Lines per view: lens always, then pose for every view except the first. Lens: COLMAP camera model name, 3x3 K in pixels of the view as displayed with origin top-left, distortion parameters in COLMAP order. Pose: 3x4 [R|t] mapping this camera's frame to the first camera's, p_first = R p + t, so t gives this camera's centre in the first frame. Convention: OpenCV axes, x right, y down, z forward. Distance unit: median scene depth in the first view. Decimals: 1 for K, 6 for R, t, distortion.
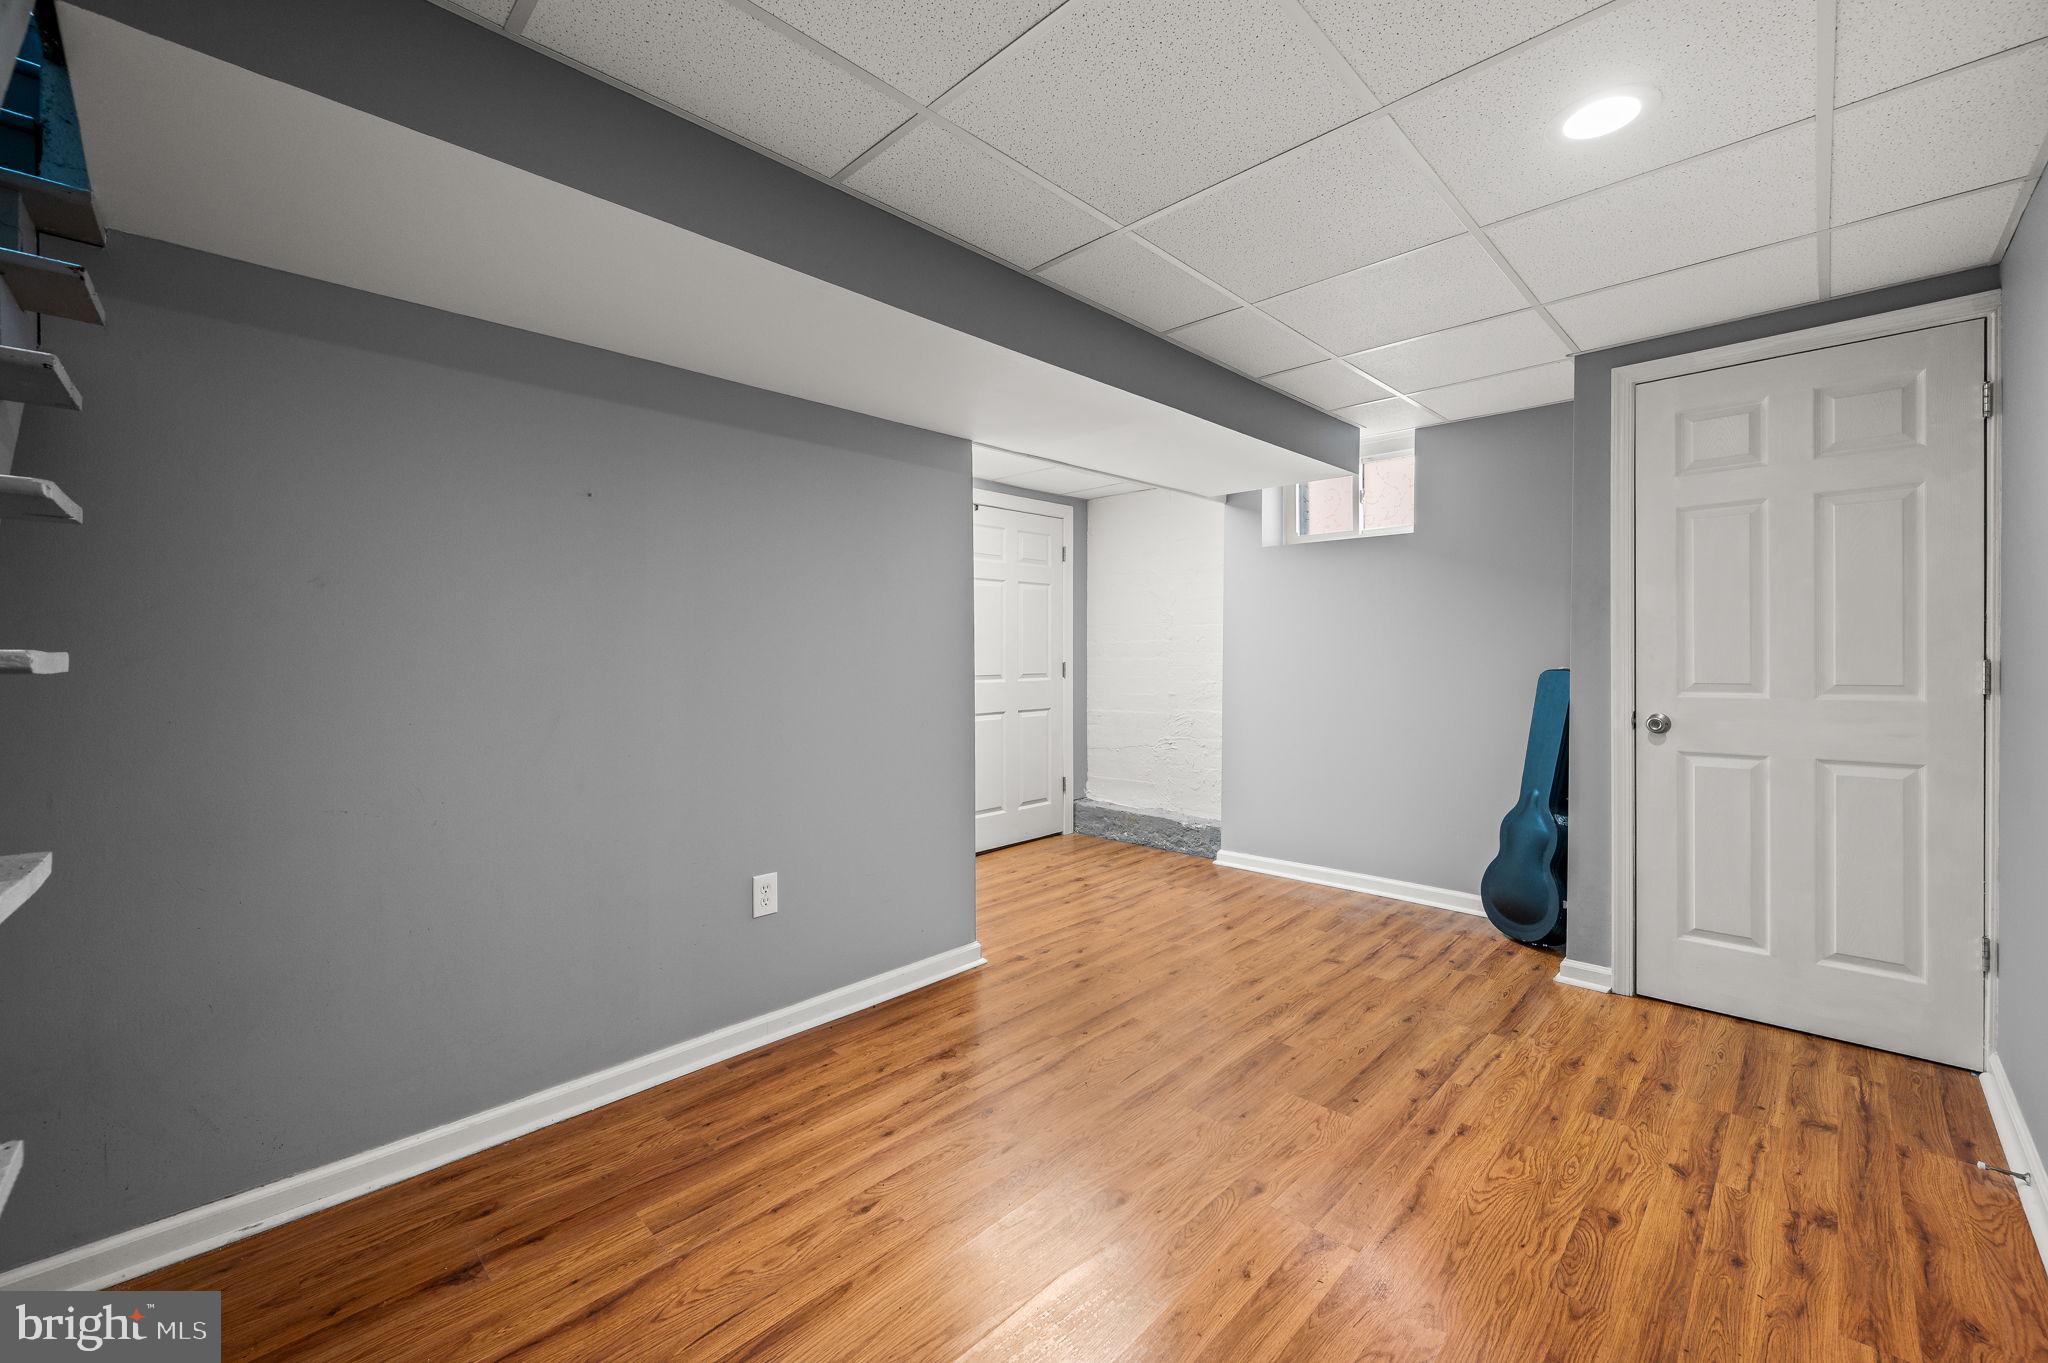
lens RADIAL K [[825.5, 0, 1024.3], [0, 825.5, 662.2], [0, 0, 1]] dist [-0.001656, -0.000126]
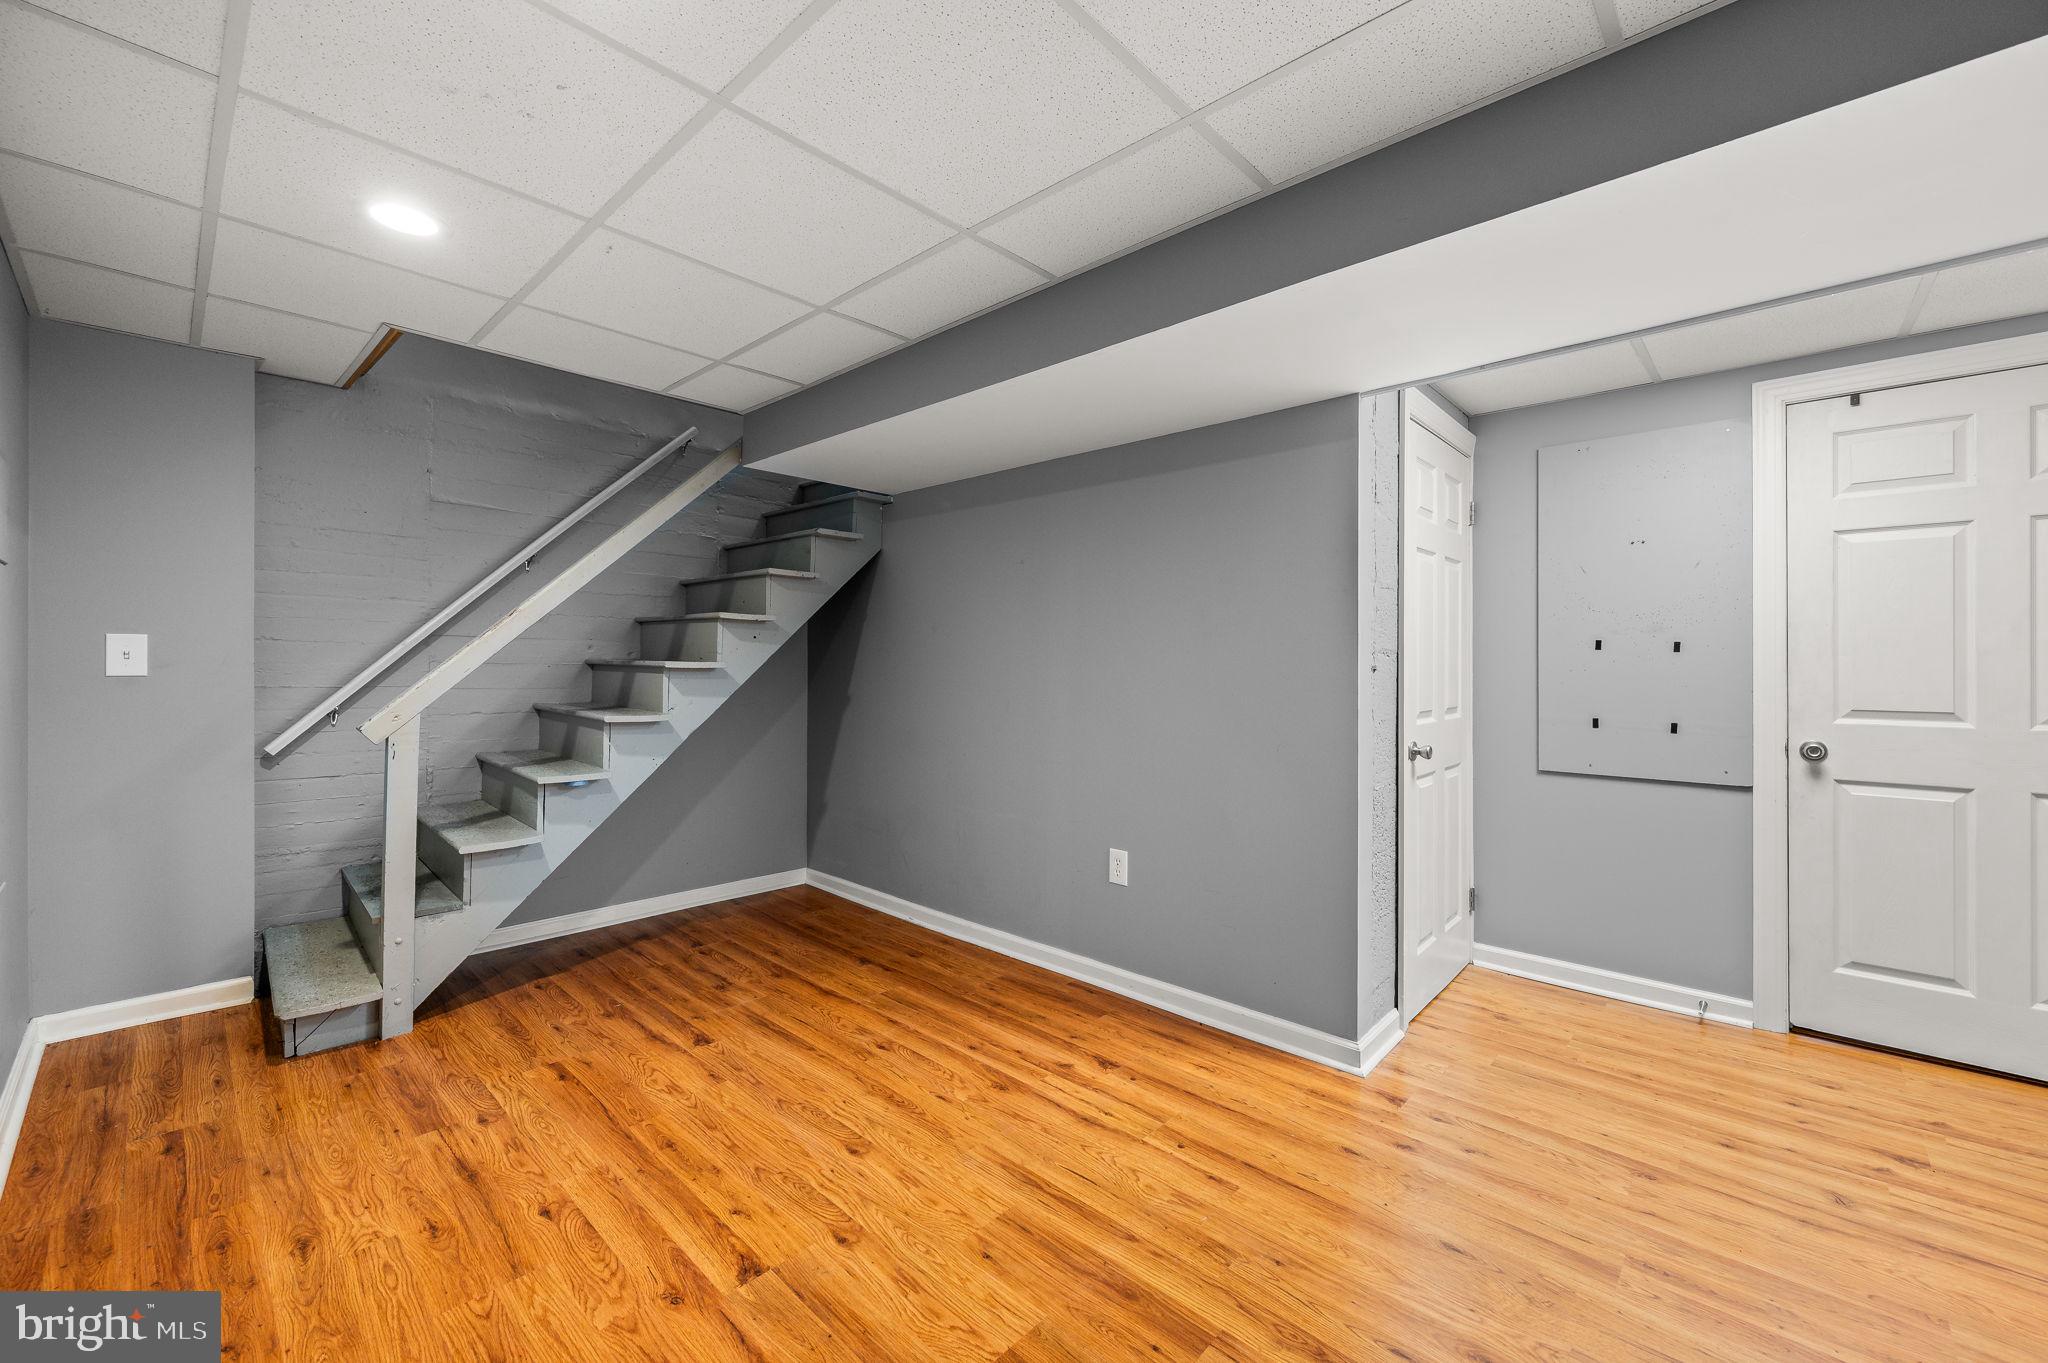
lens RADIAL K [[814.7, 0, 1024.5], [0, 814.7, 671.9], [0, 0, 1]] dist [0.000105, 0.000005]
pose [[0.024029, 0.013352, -0.999622, 0.987027], [-0.015672, 0.999793, 0.012978, -0.013872], [0.999588, 0.015355, 0.024233, 0.965794]]
